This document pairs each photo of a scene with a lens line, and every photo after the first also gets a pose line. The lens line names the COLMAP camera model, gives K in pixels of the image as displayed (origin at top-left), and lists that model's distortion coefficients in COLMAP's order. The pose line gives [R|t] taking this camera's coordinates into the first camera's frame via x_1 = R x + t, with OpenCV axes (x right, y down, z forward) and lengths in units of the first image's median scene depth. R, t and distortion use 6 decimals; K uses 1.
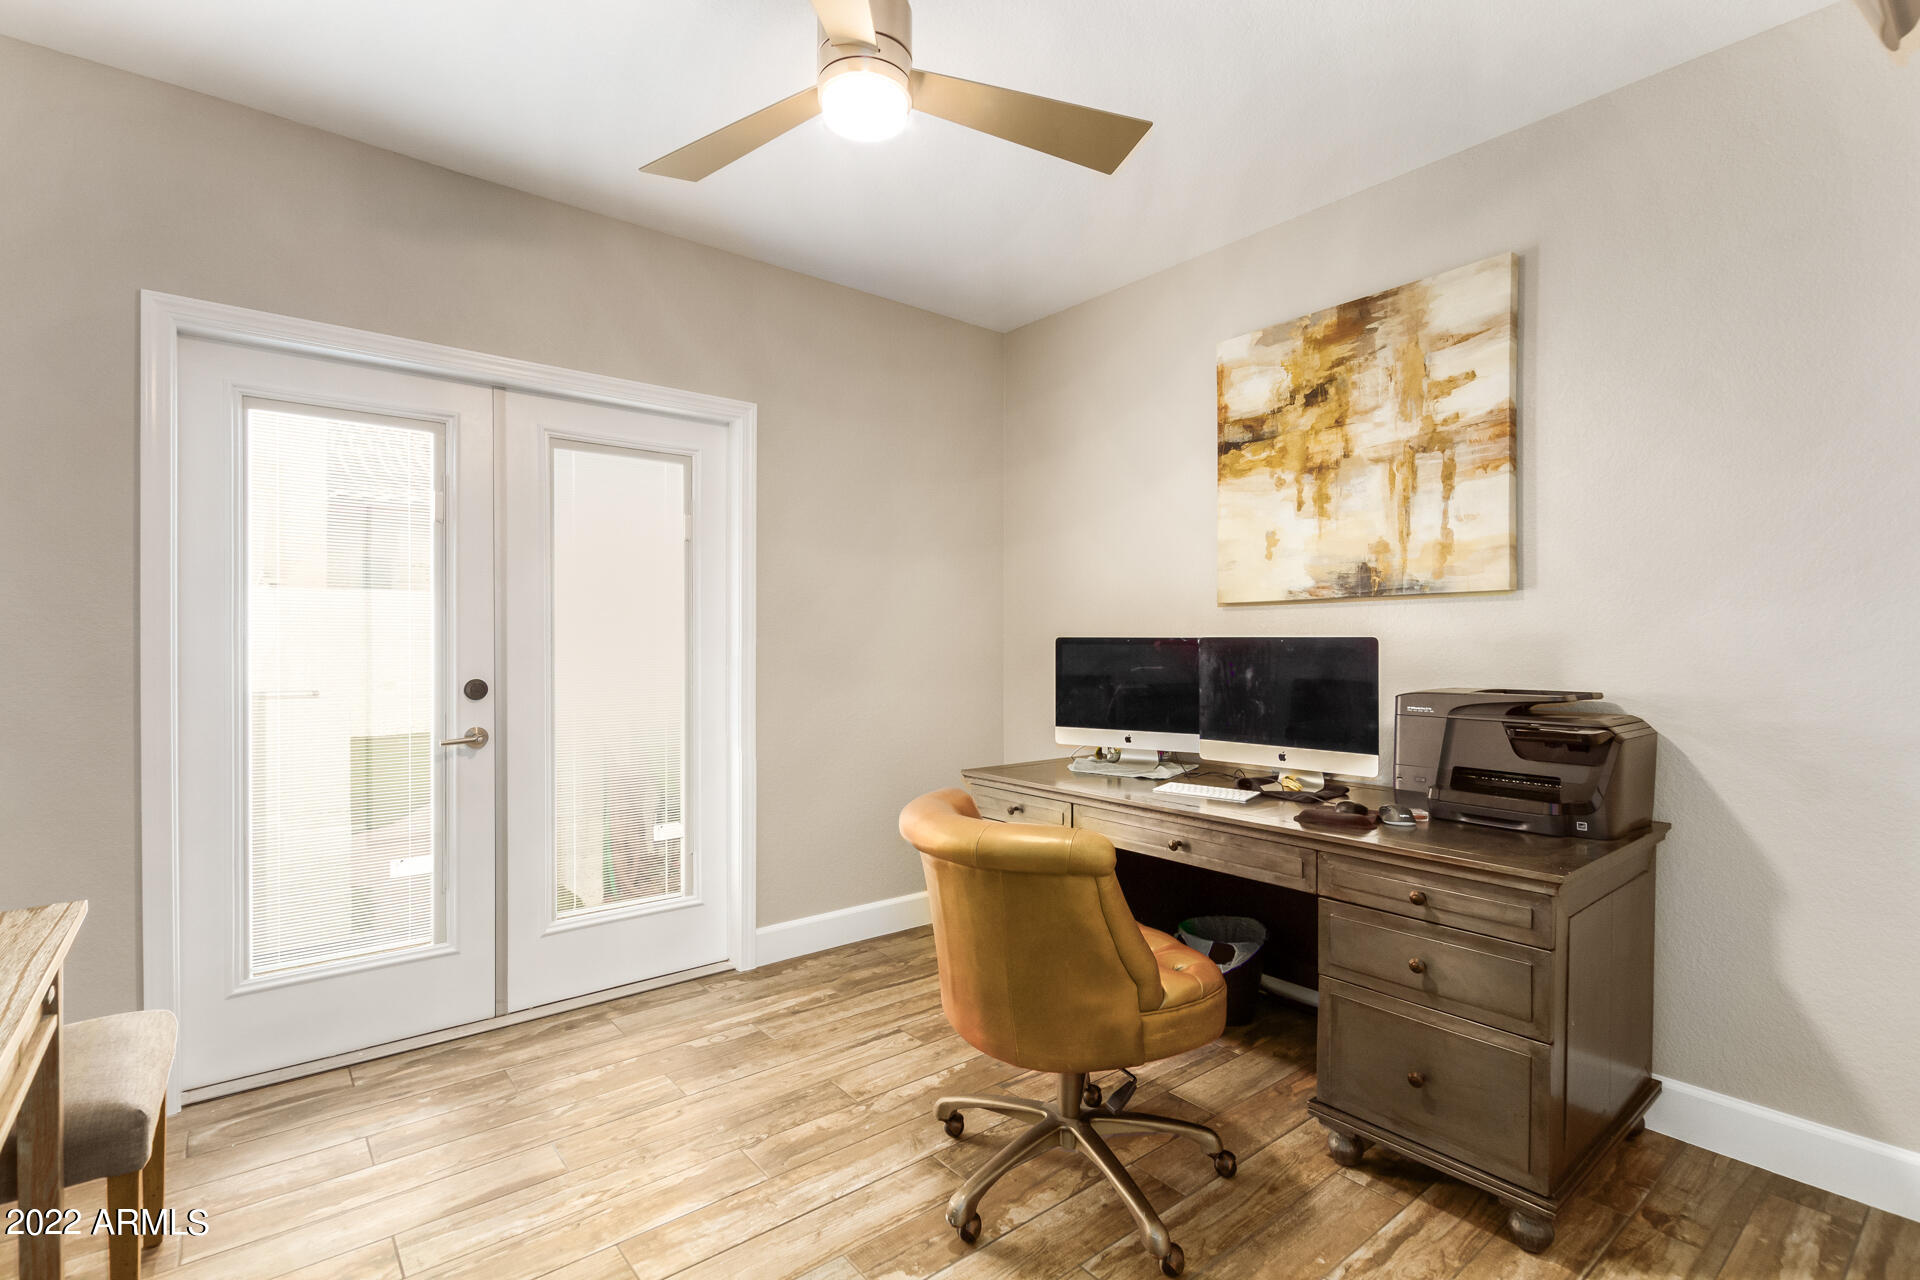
lens RADIAL K [[888.2, 0, 958.4], [0, 888.2, 643.8], [0, 0, 1]] dist [0.001225, -0.000334]
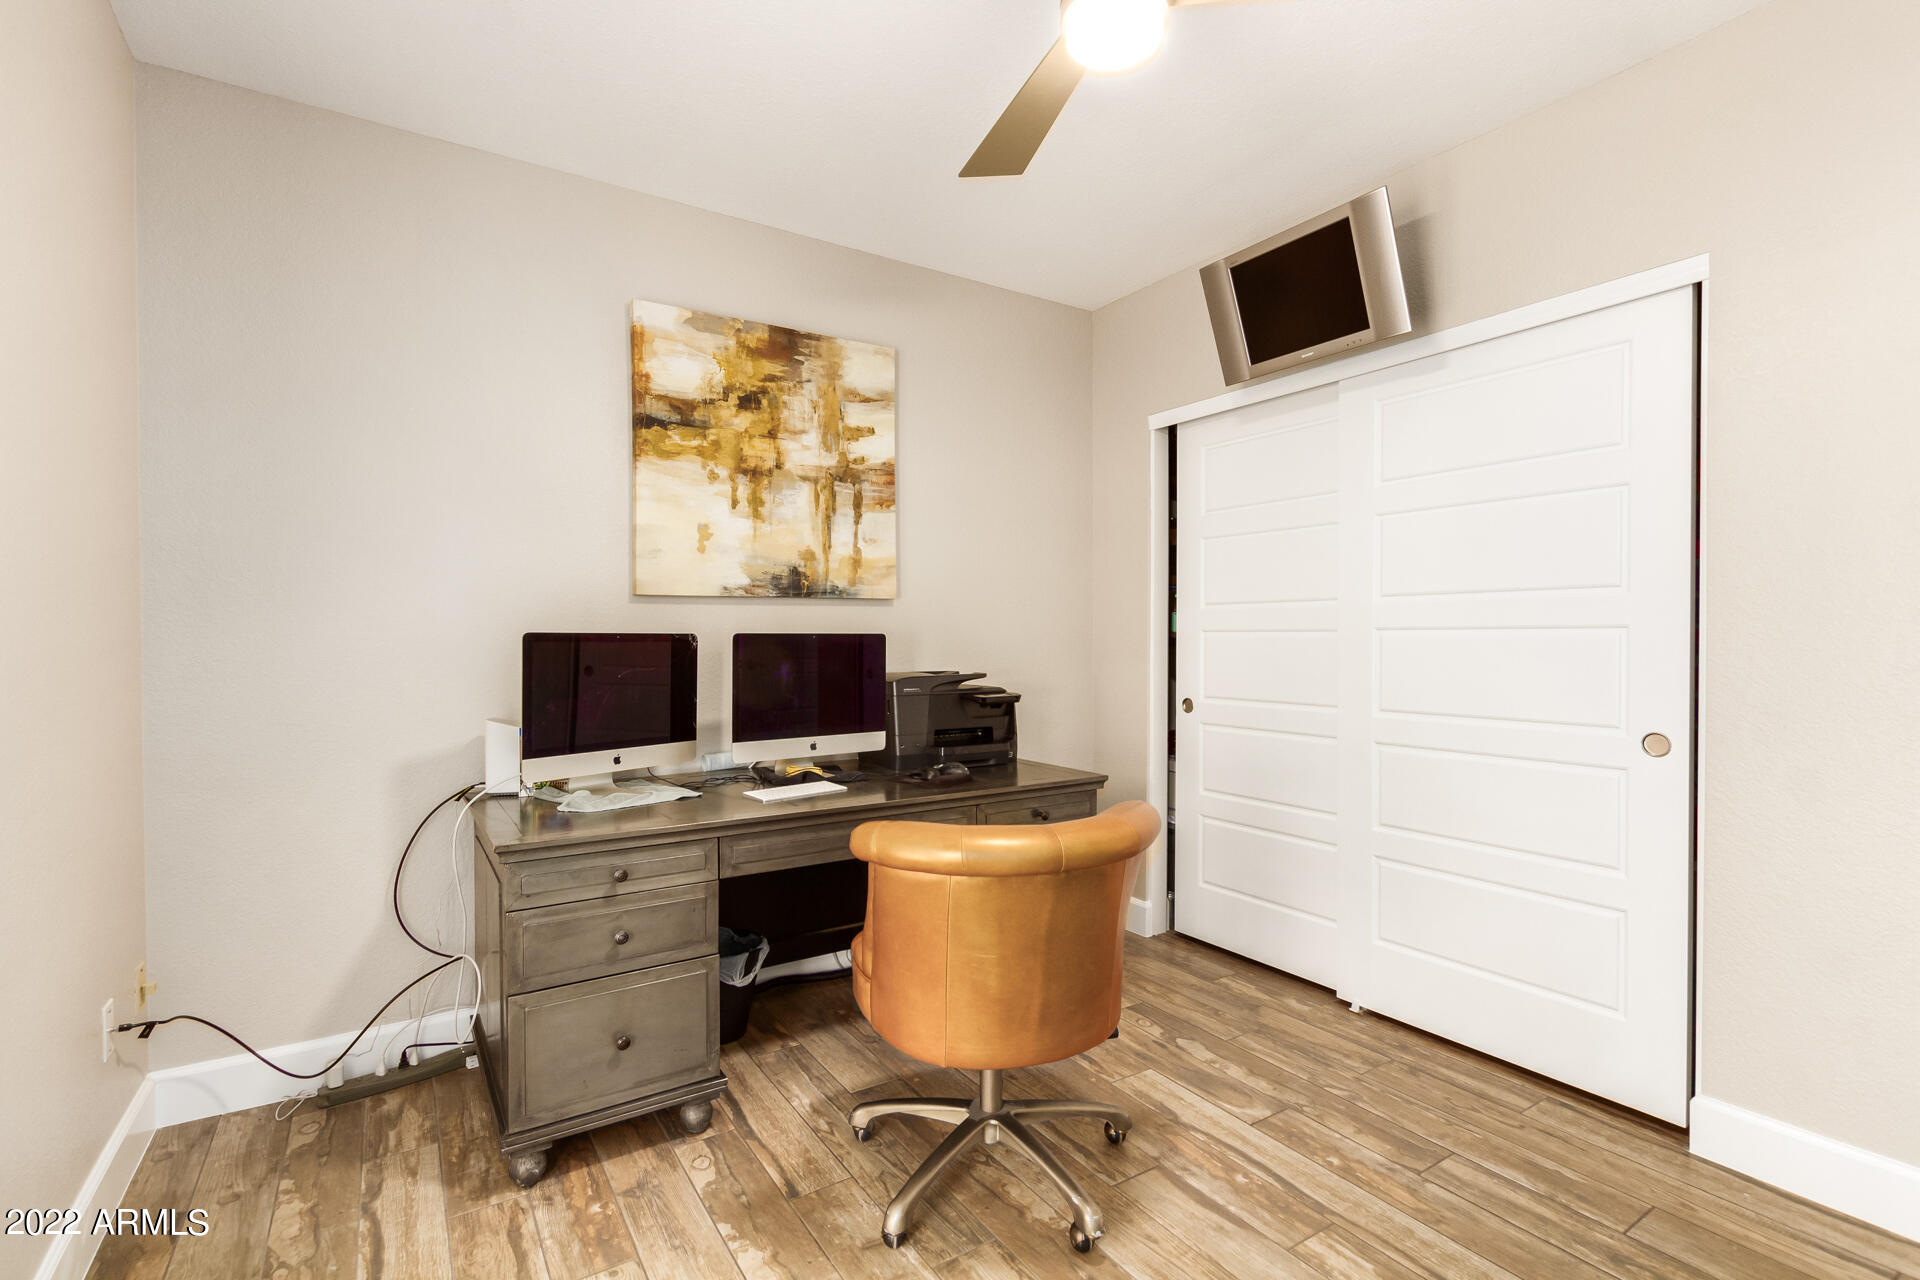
lens RADIAL K [[888.2, 0, 959.8], [0, 888.2, 638.9], [0, 0, 1]] dist [0.001225, -0.000334]
pose [[0.110674, -0.007578, 0.993828, -0.622155], [0.000873, 0.999971, 0.007528, -0.008282], [-0.993856, 0.000034, 0.110678, 0.654426]]
